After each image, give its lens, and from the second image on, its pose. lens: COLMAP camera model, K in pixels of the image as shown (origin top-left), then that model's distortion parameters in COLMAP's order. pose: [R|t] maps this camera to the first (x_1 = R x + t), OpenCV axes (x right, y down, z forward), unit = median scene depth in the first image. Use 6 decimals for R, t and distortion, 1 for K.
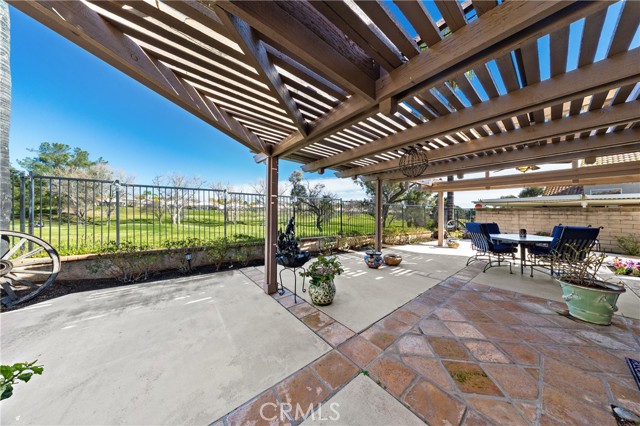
lens RADIAL K [[185.8, 0, 324.0], [0, 185.8, 212.4], [0, 0, 1]] dist [0.009584, -0.000654]
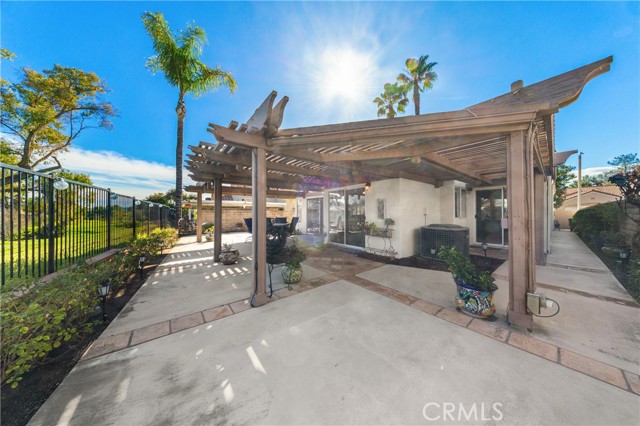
lens RADIAL K [[185.8, 0, 321.8], [0, 185.8, 212.1], [0, 0, 1]] dist [0.009584, -0.000654]
pose [[0.015954, -0.003577, 0.999866, -1.083201], [0.001355, 0.999993, 0.003556, 0.012037], [-0.999872, 0.001298, 0.015959, 0.674680]]
